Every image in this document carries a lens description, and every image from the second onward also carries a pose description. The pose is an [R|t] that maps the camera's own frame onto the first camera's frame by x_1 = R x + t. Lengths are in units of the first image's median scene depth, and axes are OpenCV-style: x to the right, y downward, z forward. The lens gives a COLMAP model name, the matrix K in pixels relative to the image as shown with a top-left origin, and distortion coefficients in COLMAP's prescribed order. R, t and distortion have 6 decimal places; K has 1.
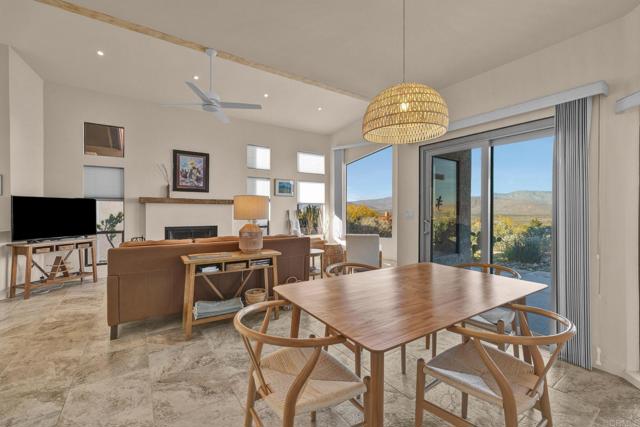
lens RADIAL K [[273.6, 0, 320.2], [0, 273.6, 210.1], [0, 0, 1]] dist [0.002229, 0.000001]
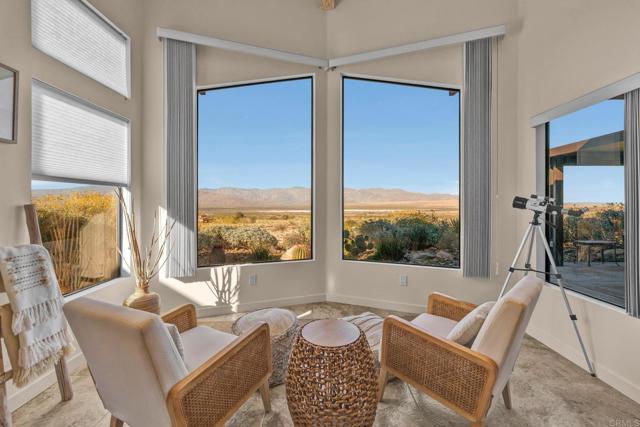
lens RADIAL K [[273.6, 0, 320.2], [0, 273.6, 210.4], [0, 0, 1]] dist [0.002229, 0.000001]
pose [[0.563533, -0.016263, 0.825934, -0.179813], [-0.003761, 0.999745, 0.022252, -0.000822], [-0.826085, -0.015646, 0.563328, 0.834043]]
